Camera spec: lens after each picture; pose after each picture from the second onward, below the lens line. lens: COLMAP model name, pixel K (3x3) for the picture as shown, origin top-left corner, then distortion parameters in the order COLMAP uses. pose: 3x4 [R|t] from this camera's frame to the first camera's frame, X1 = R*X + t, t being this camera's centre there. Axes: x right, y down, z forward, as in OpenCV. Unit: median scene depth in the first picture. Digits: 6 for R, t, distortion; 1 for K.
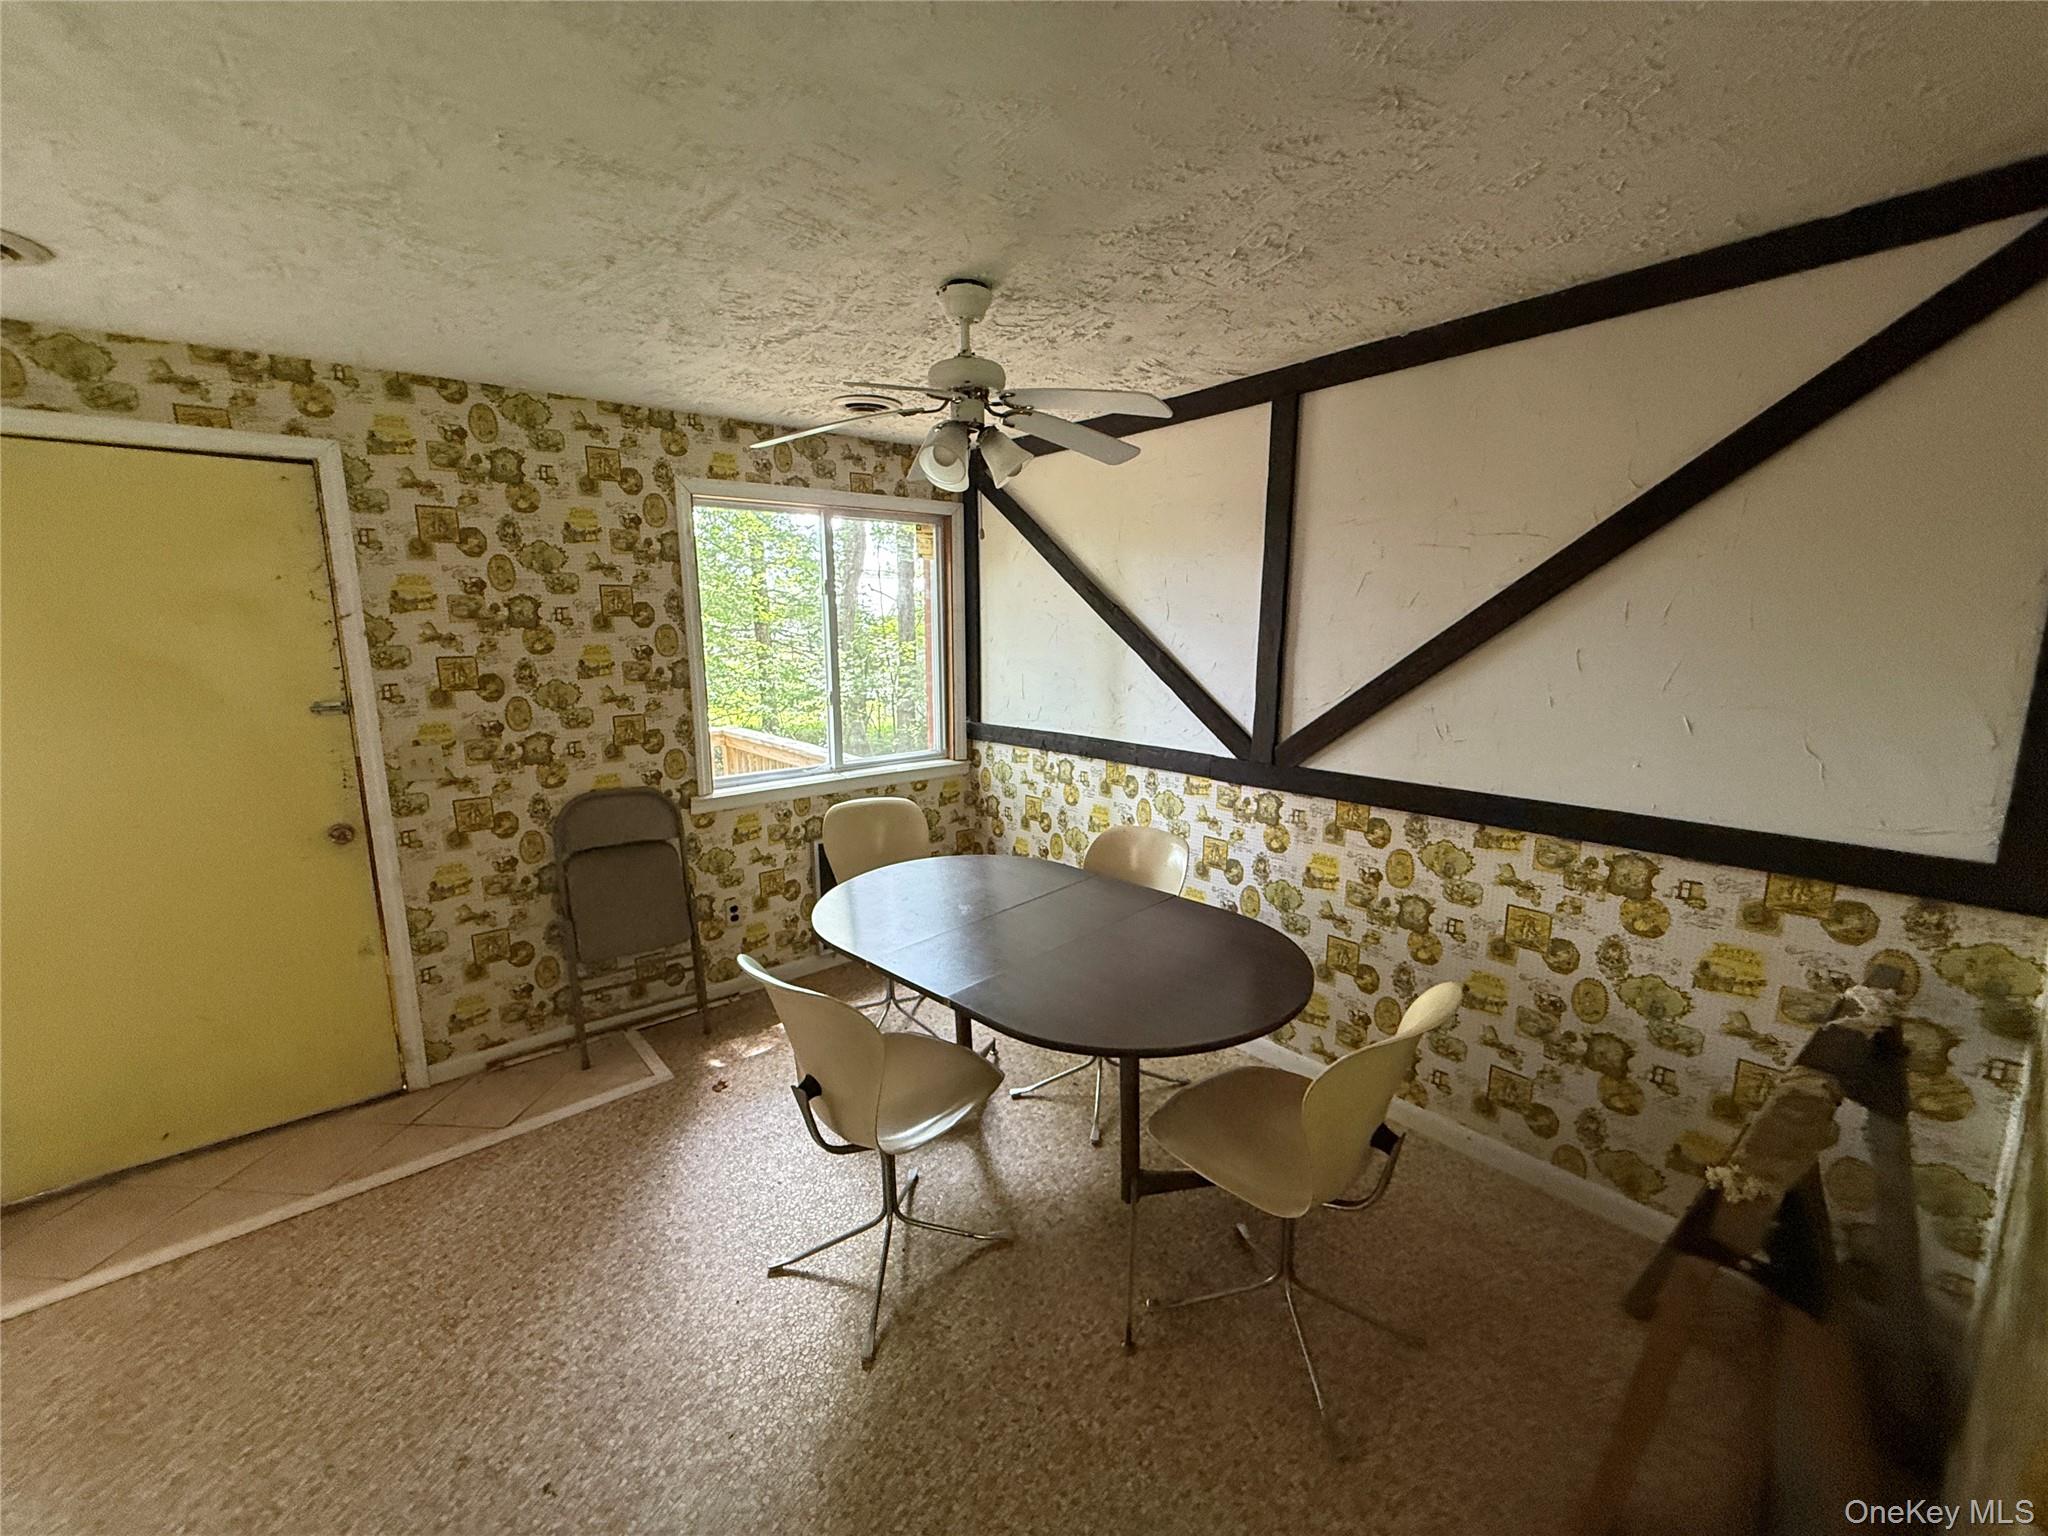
lens RADIAL K [[816.5, 0, 1016.2], [0, 816.5, 766.6], [0, 0, 1]] dist [-0.001230, 0.000114]
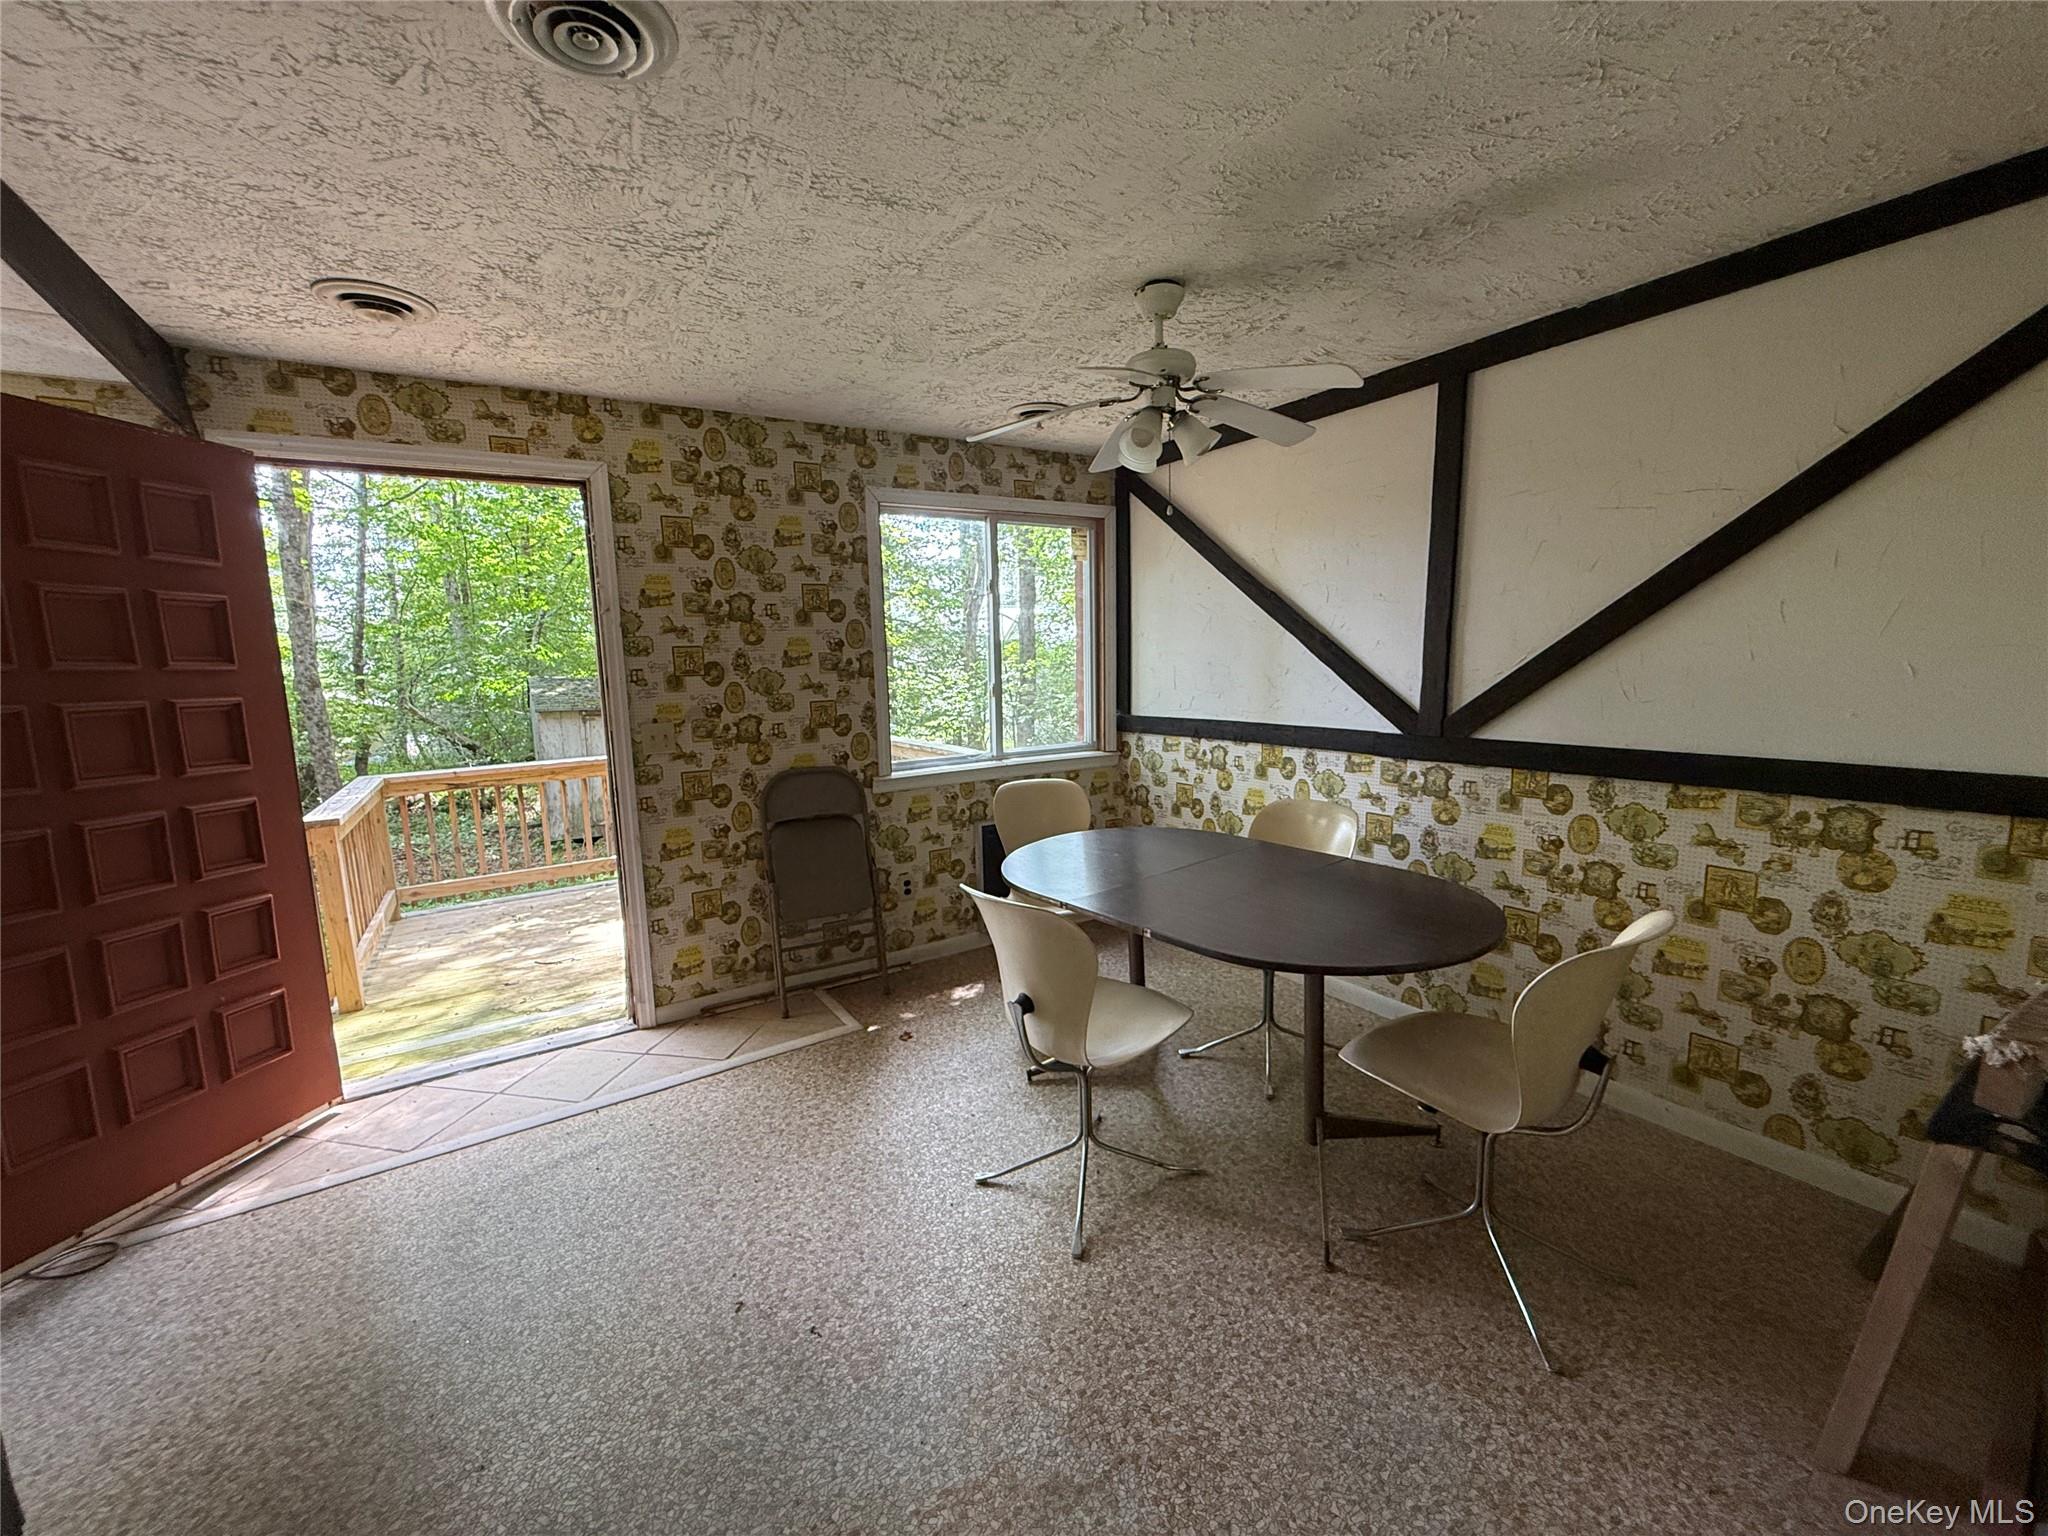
lens RADIAL K [[816.5, 0, 1015.4], [0, 816.5, 767.8], [0, 0, 1]] dist [-0.001230, 0.000114]
pose [[0.991539, -0.000459, -0.129809, -0.081404], [-0.004084, 0.999388, -0.034732, 0.075333], [0.129746, 0.034969, 0.990930, -0.073779]]
